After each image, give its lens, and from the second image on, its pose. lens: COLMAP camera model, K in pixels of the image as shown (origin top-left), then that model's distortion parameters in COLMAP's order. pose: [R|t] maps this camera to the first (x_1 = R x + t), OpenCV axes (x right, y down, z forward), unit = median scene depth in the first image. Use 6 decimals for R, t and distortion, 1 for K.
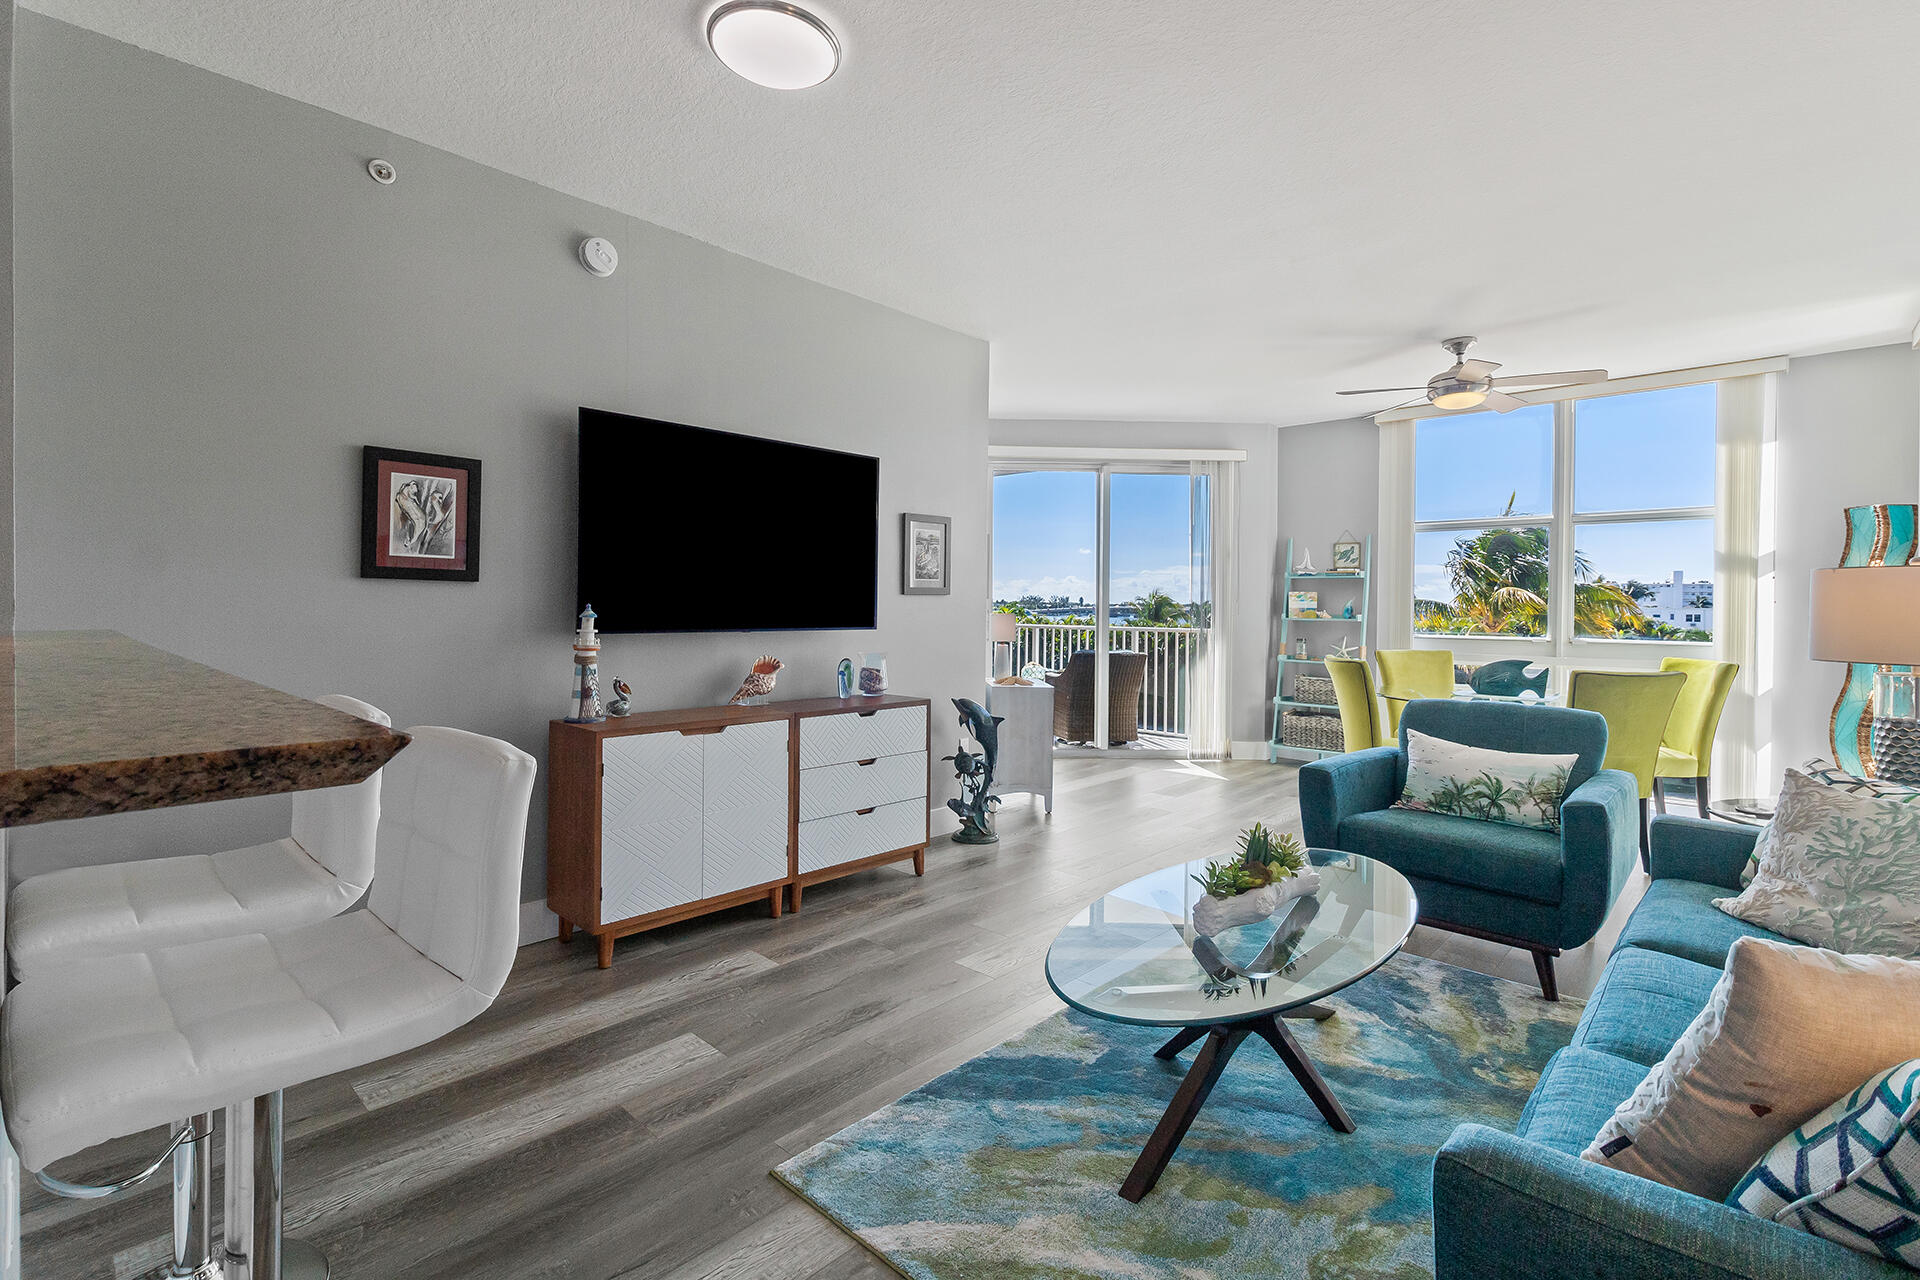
lens RADIAL K [[881.1, 0, 949.1], [0, 881.1, 610.4], [0, 0, 1]] dist [-0.000694, 0.000302]
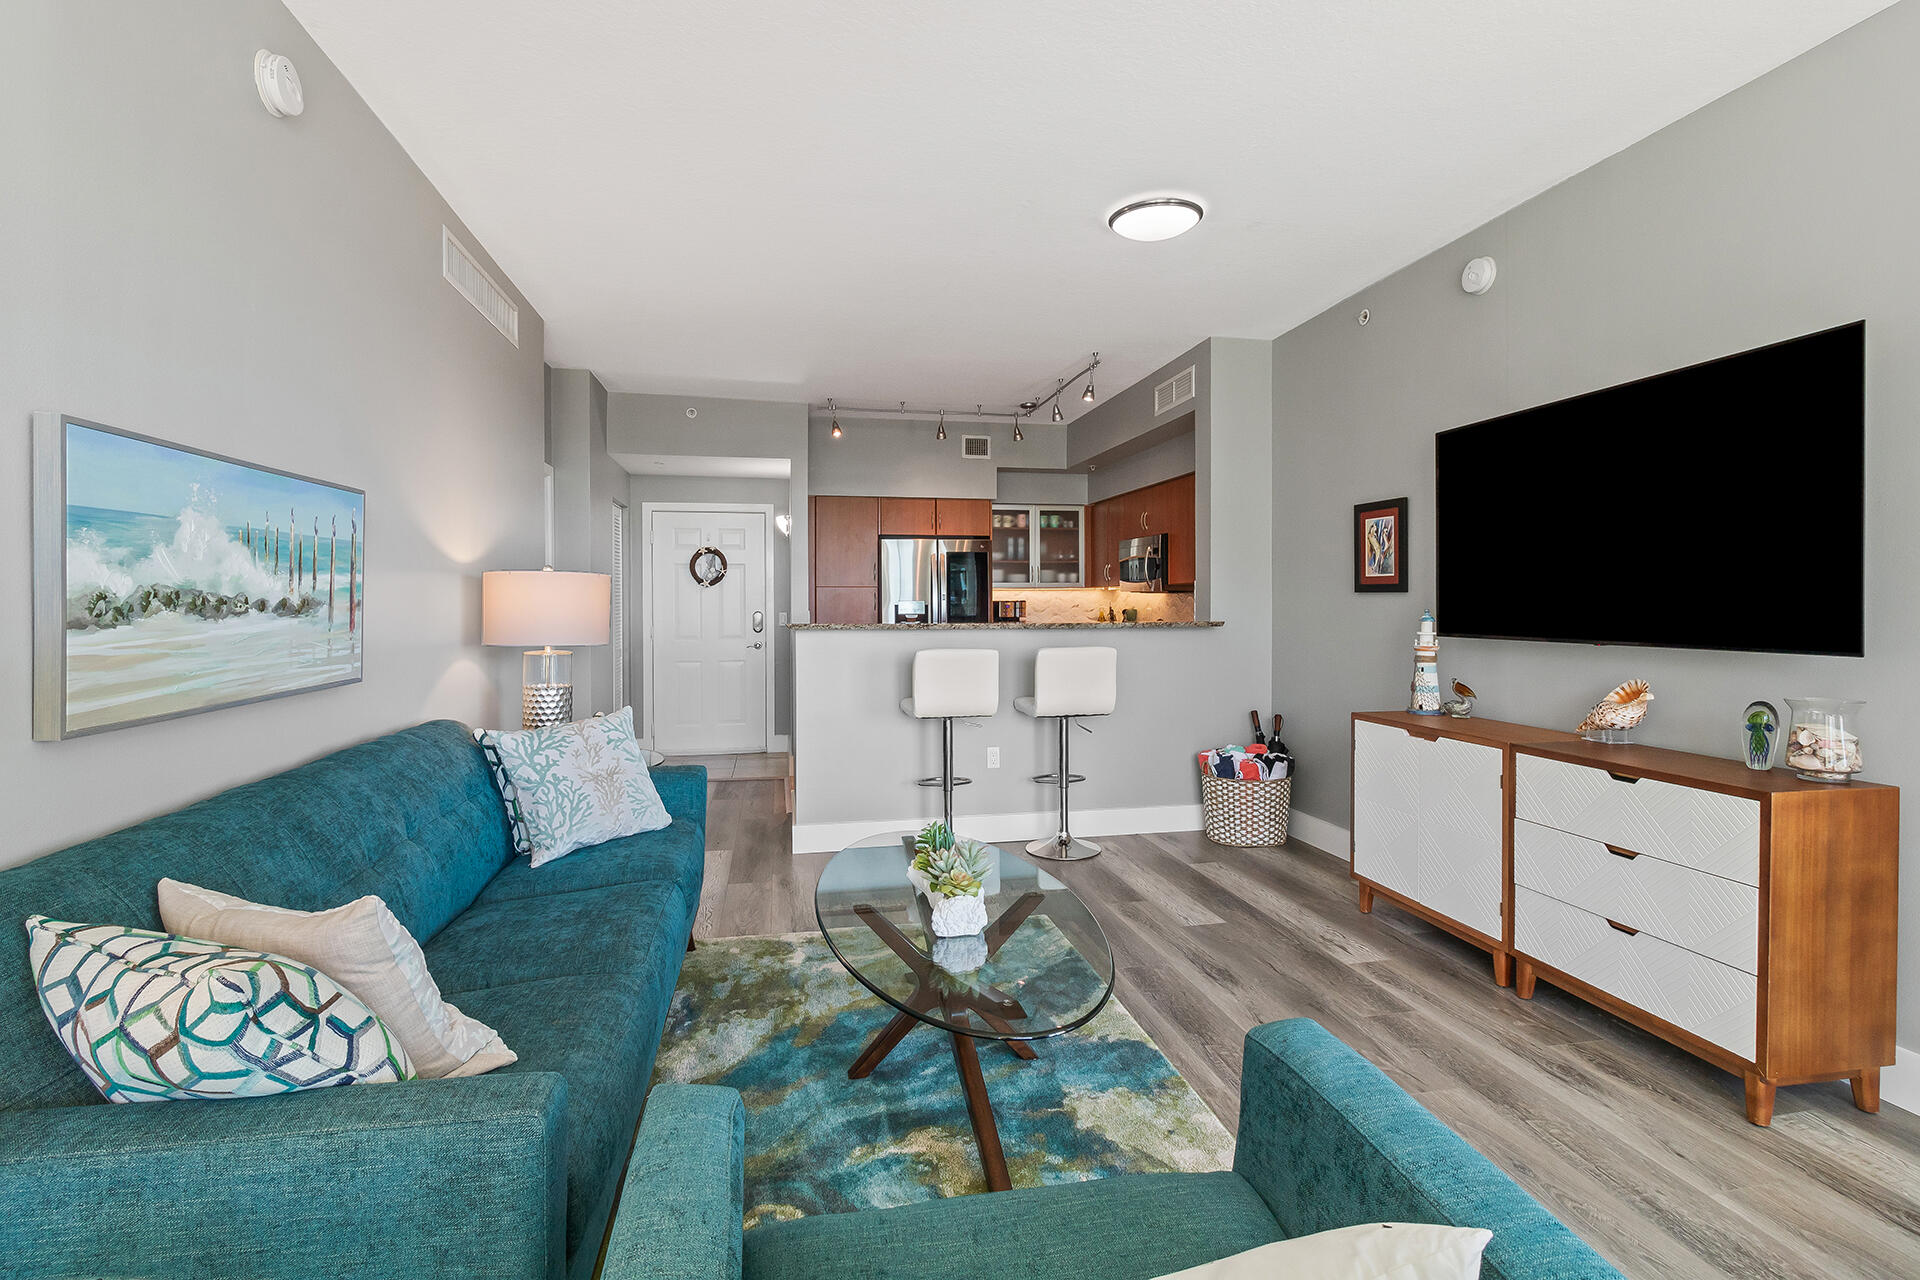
lens RADIAL K [[881.1, 0, 949.1], [0, 881.1, 610.4], [0, 0, 1]] dist [-0.000694, 0.000302]
pose [[-0.585428, -0.003410, -0.810718, 0.820866], [-0.007774, 0.999969, 0.001407, -0.002476], [0.810687, 0.007126, -0.585436, 1.112832]]
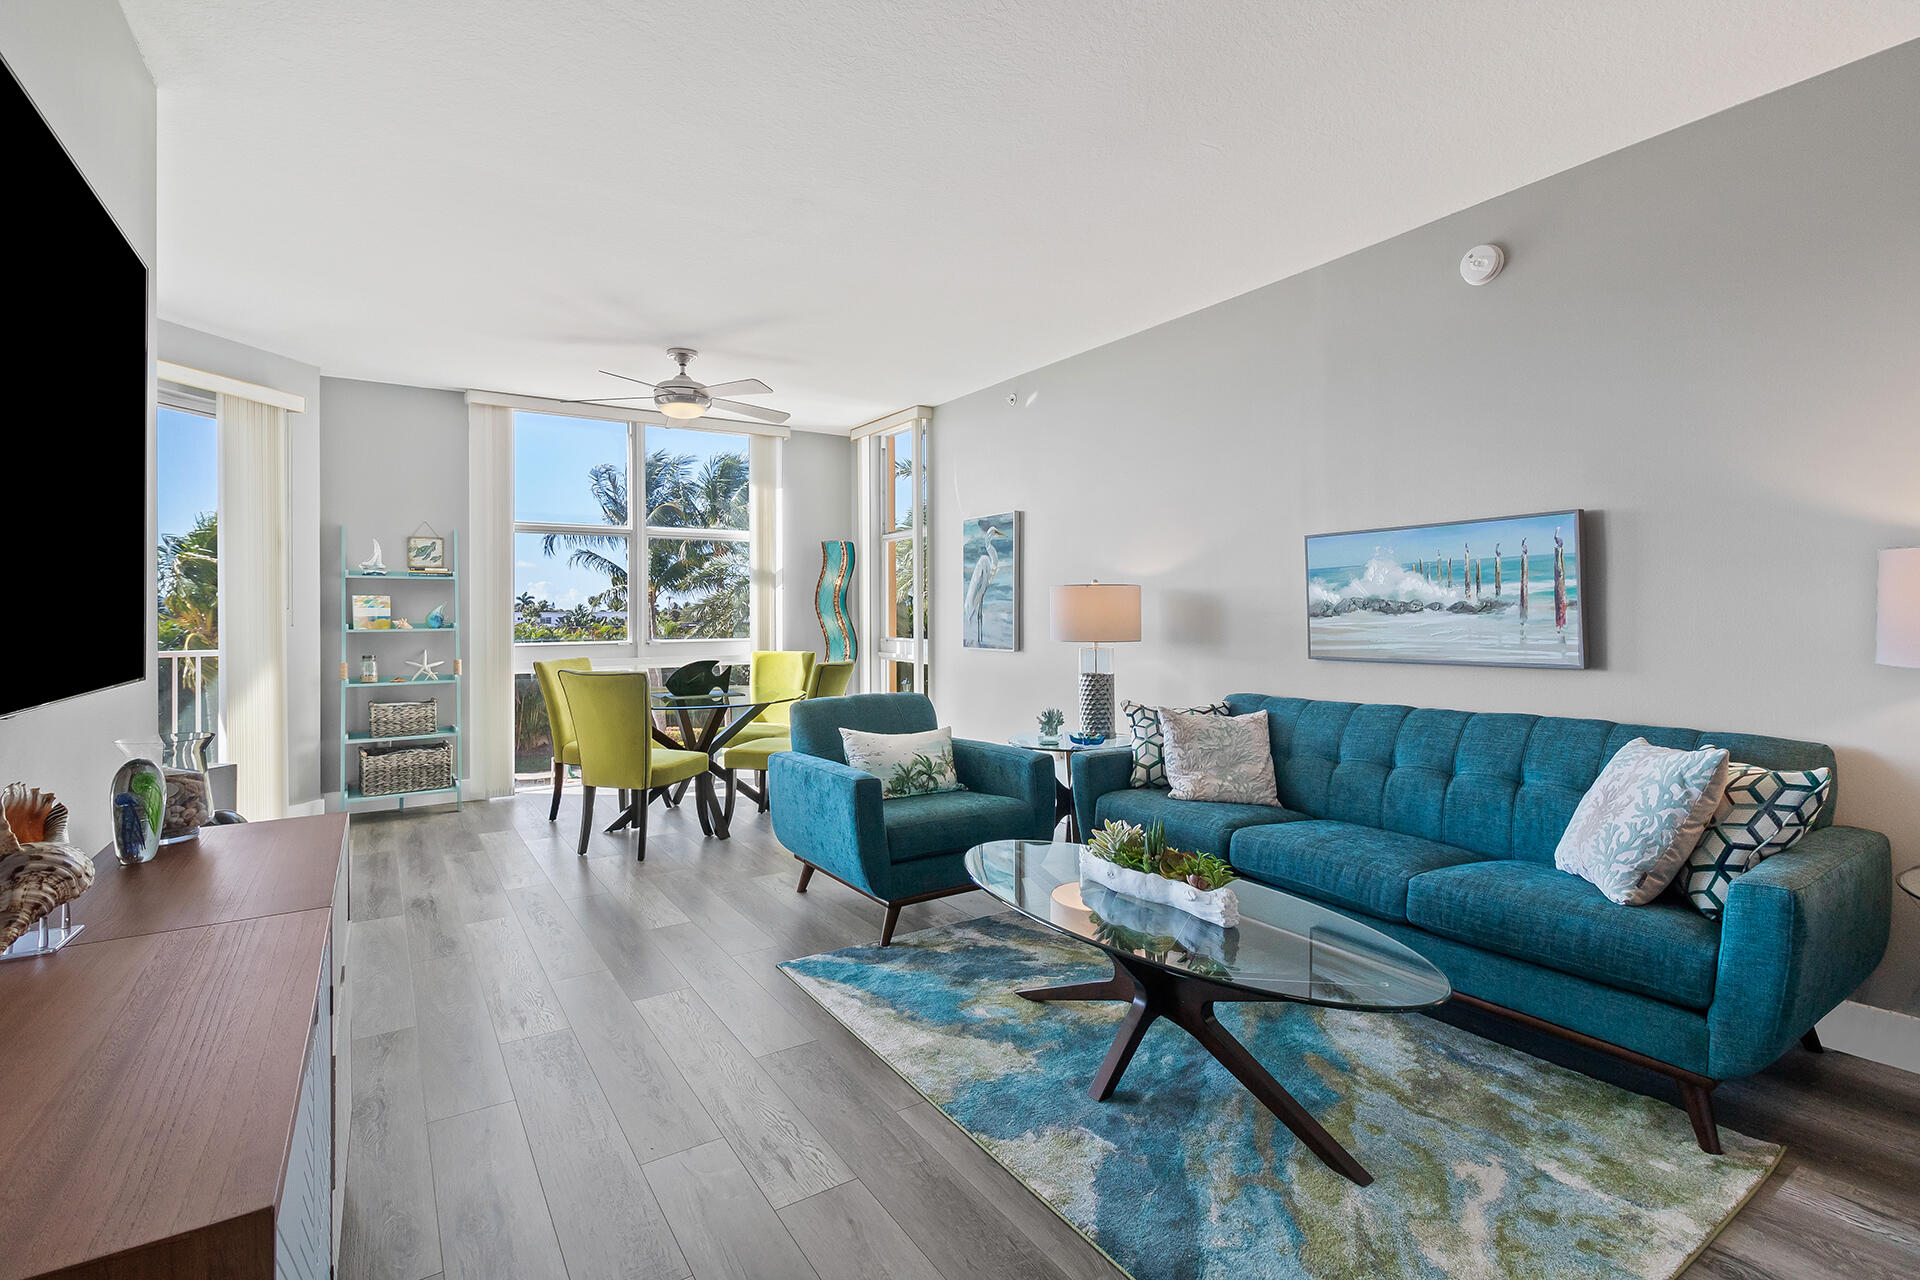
lens RADIAL K [[881.1, 0, 949.1], [0, 881.1, 610.4], [0, 0, 1]] dist [-0.000694, 0.000302]
pose [[0.228450, -0.007345, 0.973528, -0.510194], [0.013562, 0.999899, 0.004361, -0.009157], [-0.973461, 0.012207, 0.228527, 0.688764]]
